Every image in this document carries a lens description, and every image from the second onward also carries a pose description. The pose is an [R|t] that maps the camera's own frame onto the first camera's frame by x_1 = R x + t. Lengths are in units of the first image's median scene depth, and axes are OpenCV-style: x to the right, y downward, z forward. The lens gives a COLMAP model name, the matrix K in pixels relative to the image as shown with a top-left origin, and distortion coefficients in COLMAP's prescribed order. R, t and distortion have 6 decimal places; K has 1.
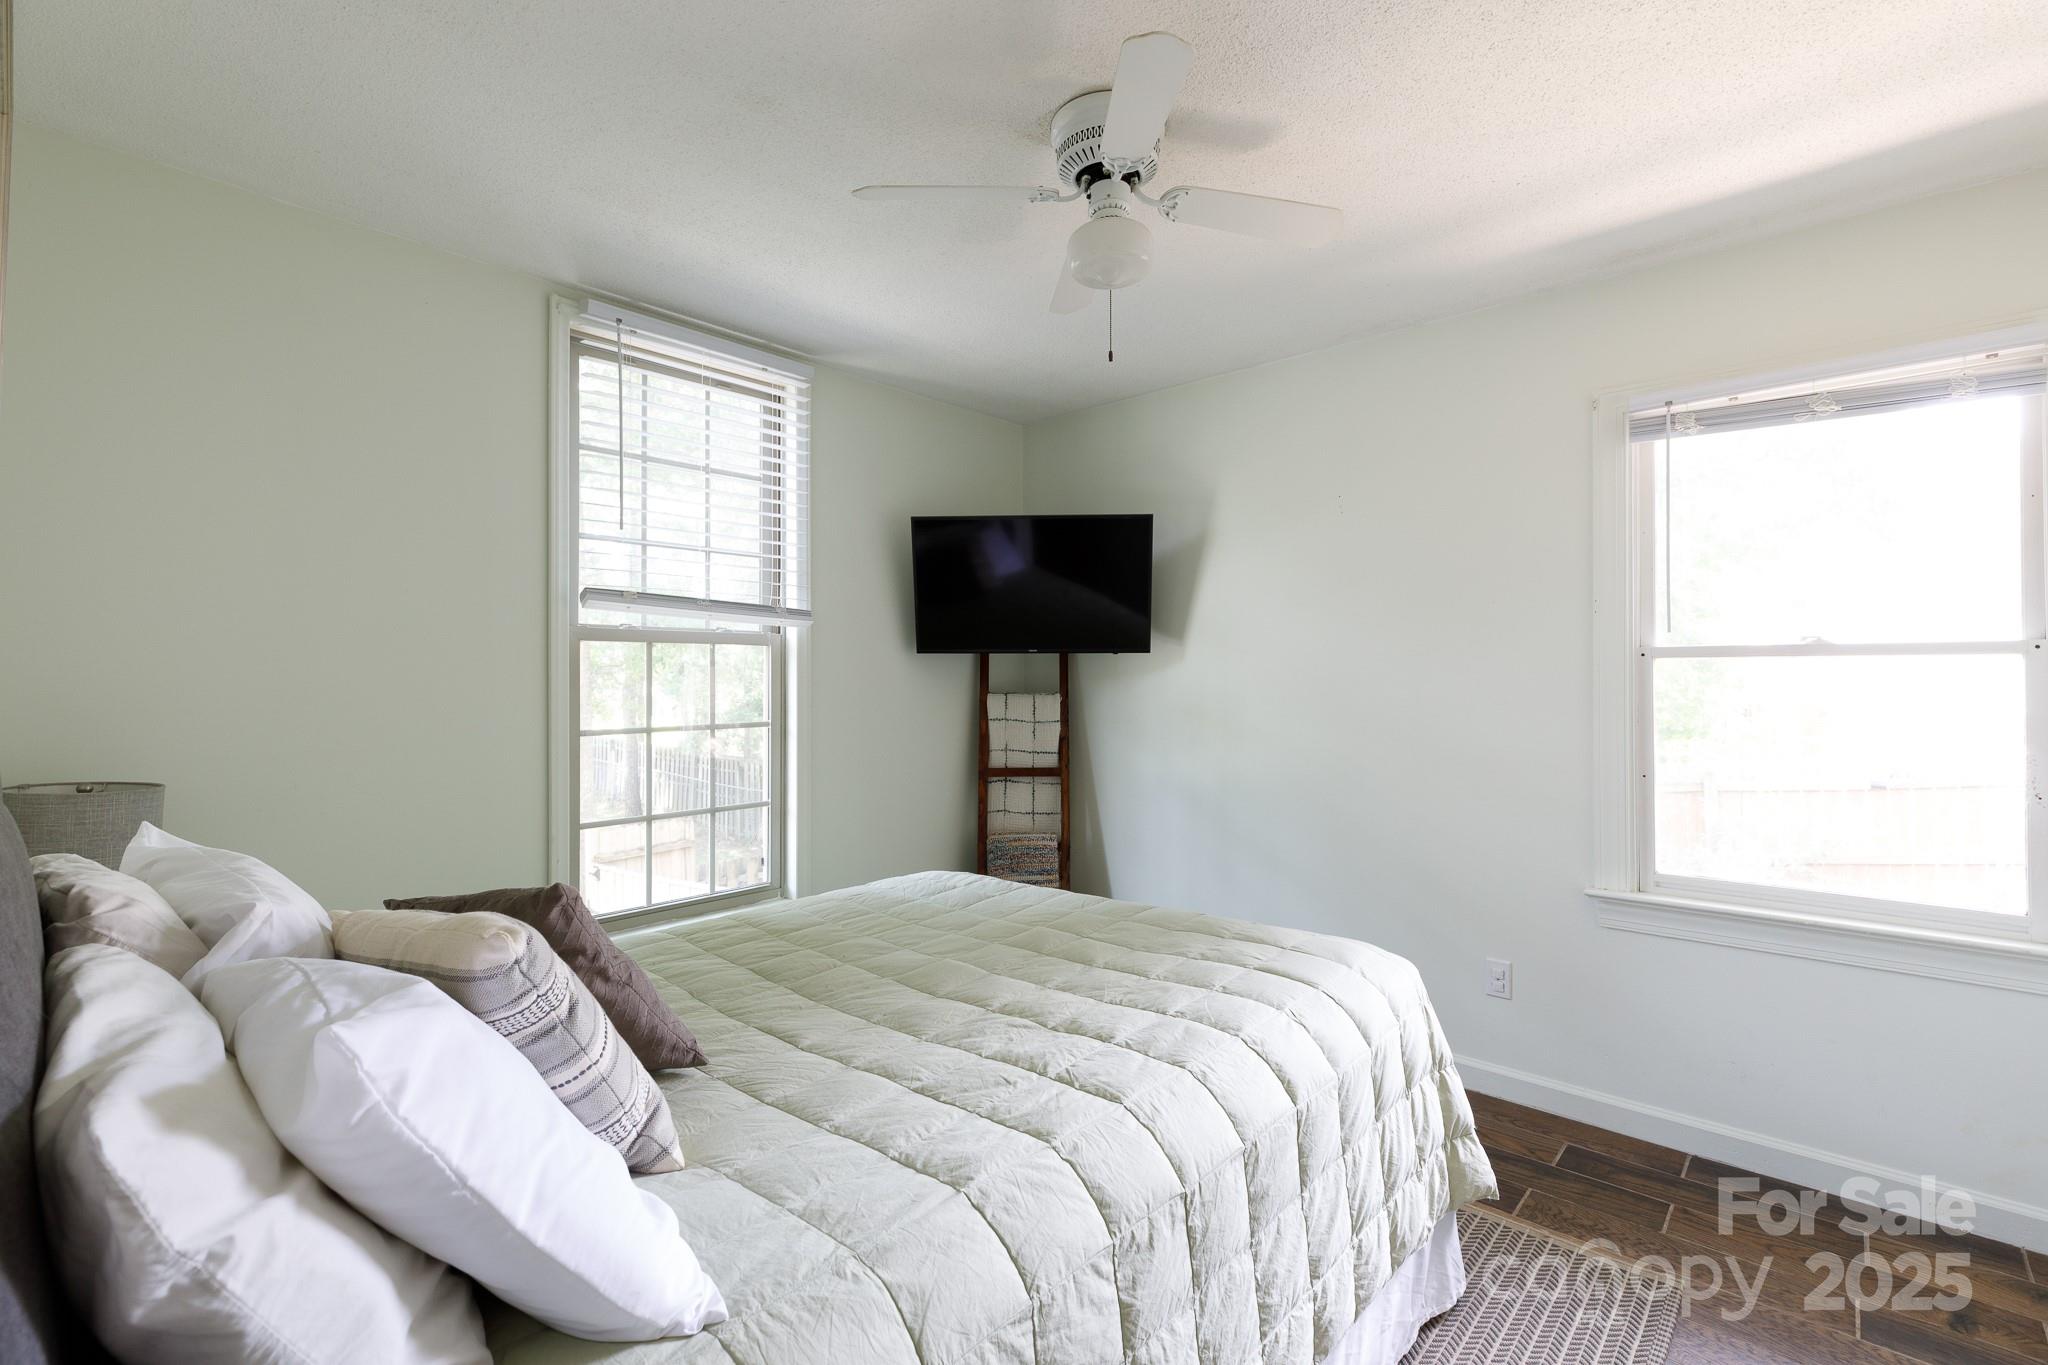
lens RADIAL K [[919.5, 0, 1029.0], [0, 919.5, 673.4], [0, 0, 1]] dist [0.003404, -0.000813]
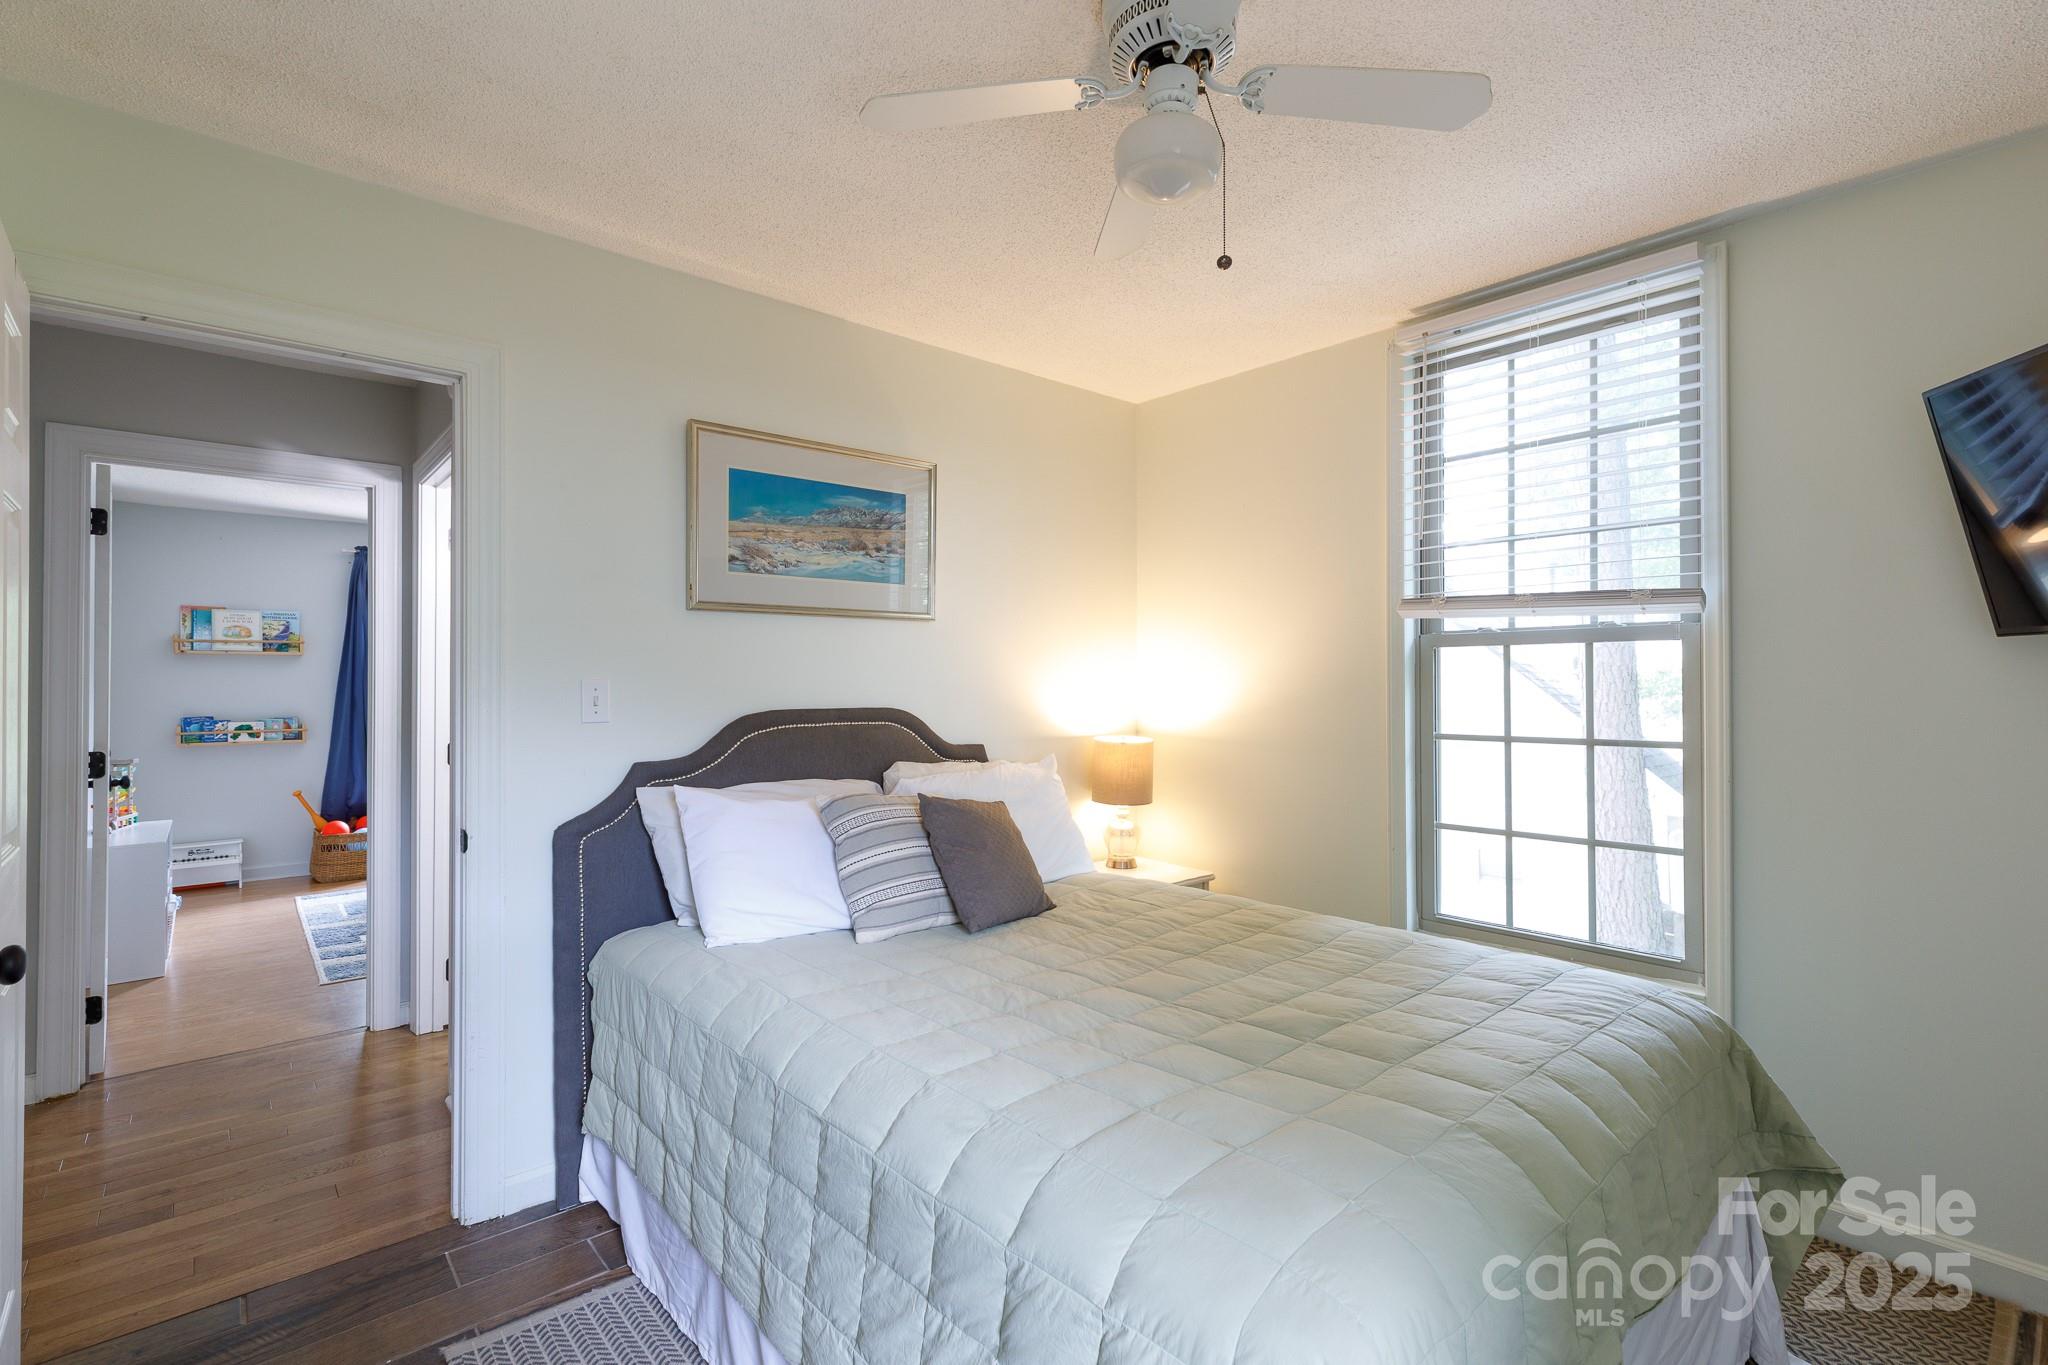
lens RADIAL K [[919.5, 0, 1029.5], [0, 919.5, 683.4], [0, 0, 1]] dist [0.003404, -0.000813]
pose [[-0.115684, -0.003228, -0.993281, 0.568301], [0.001049, 0.999994, -0.003372, 0.007694], [0.993286, -0.001432, -0.115680, 0.620673]]
